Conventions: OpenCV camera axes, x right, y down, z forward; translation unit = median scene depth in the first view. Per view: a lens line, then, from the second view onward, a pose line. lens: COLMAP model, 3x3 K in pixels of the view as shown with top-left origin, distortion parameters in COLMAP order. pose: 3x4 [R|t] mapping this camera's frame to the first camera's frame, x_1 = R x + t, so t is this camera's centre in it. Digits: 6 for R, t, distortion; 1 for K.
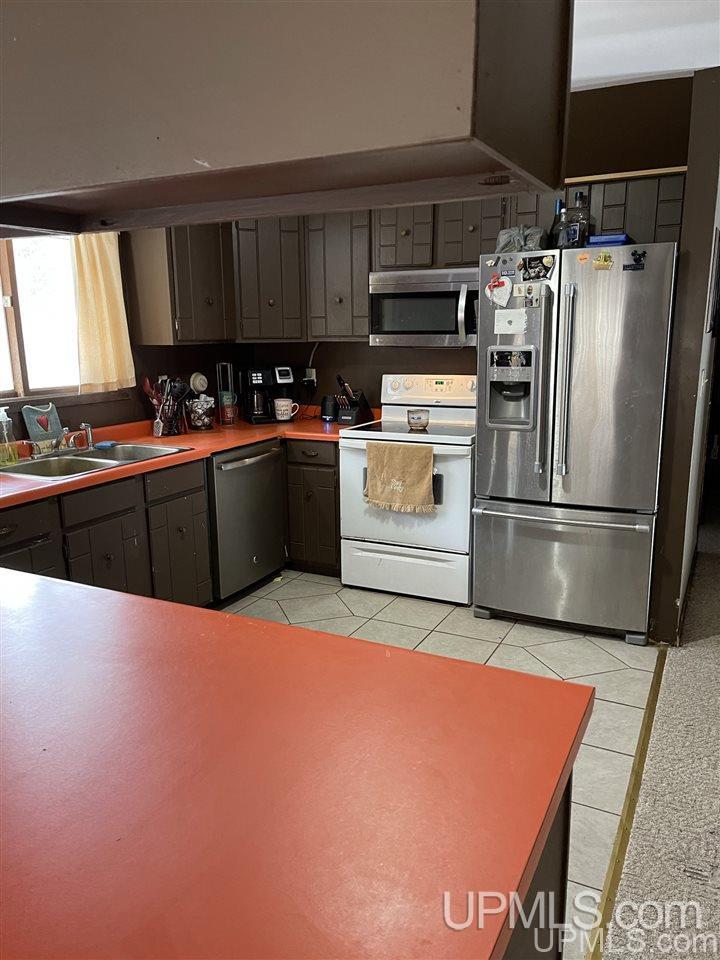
lens RADIAL K [[714.2, 0, 360.0], [0, 714.2, 480.0], [0, 0, 1]] dist [0.064988, -0.000718]
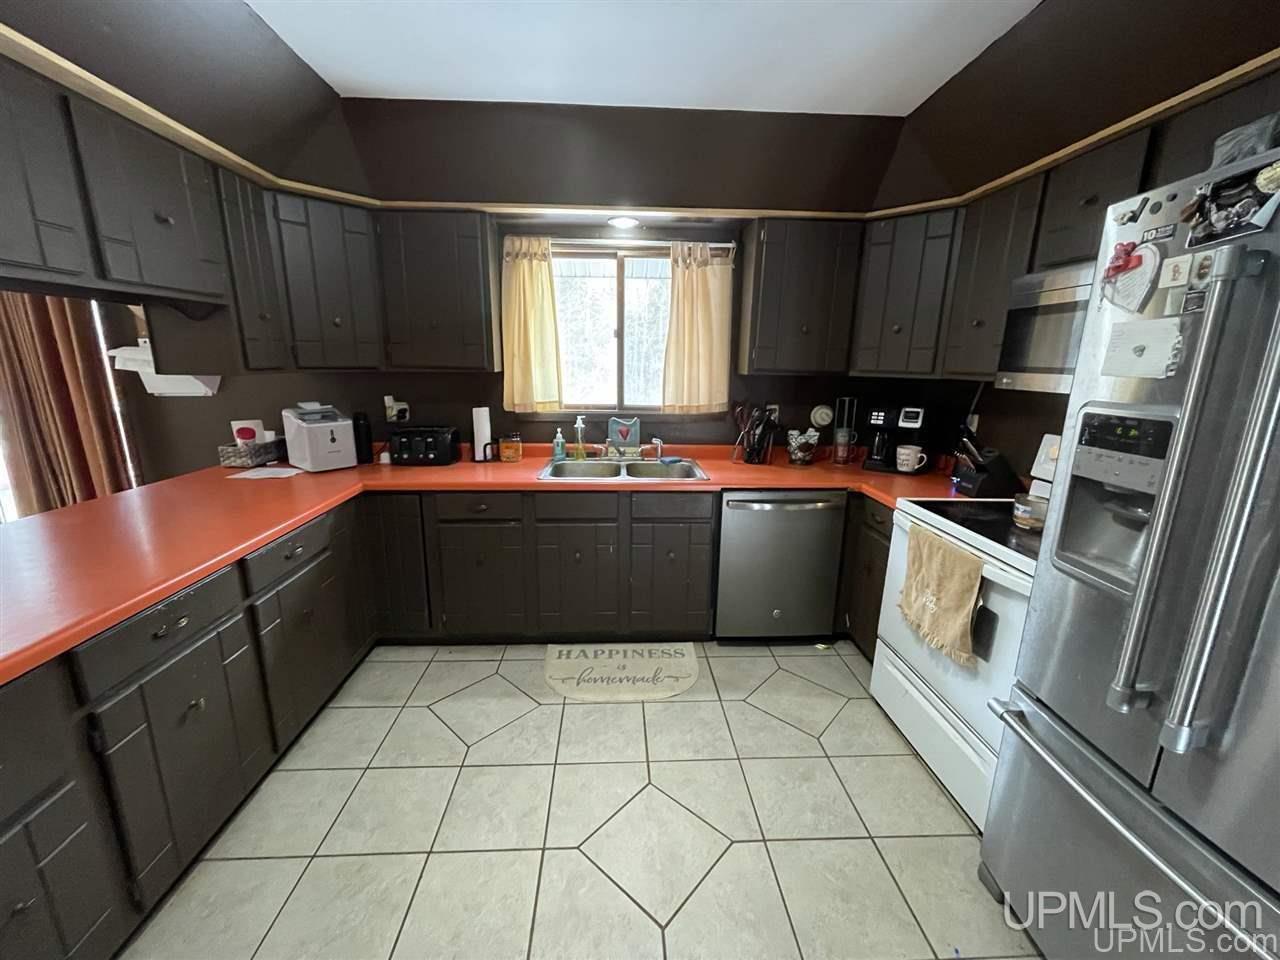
lens RADIAL K [[510.3, 0, 640.0], [0, 510.3, 480.0], [0, 0, 1]] dist [-0.007729, 0.000595]
pose [[0.495655, 0.215097, -0.841463, 0.285095], [-0.200039, 0.971072, 0.130397, -0.106450], [0.845169, 0.103693, 0.524344, 0.512749]]
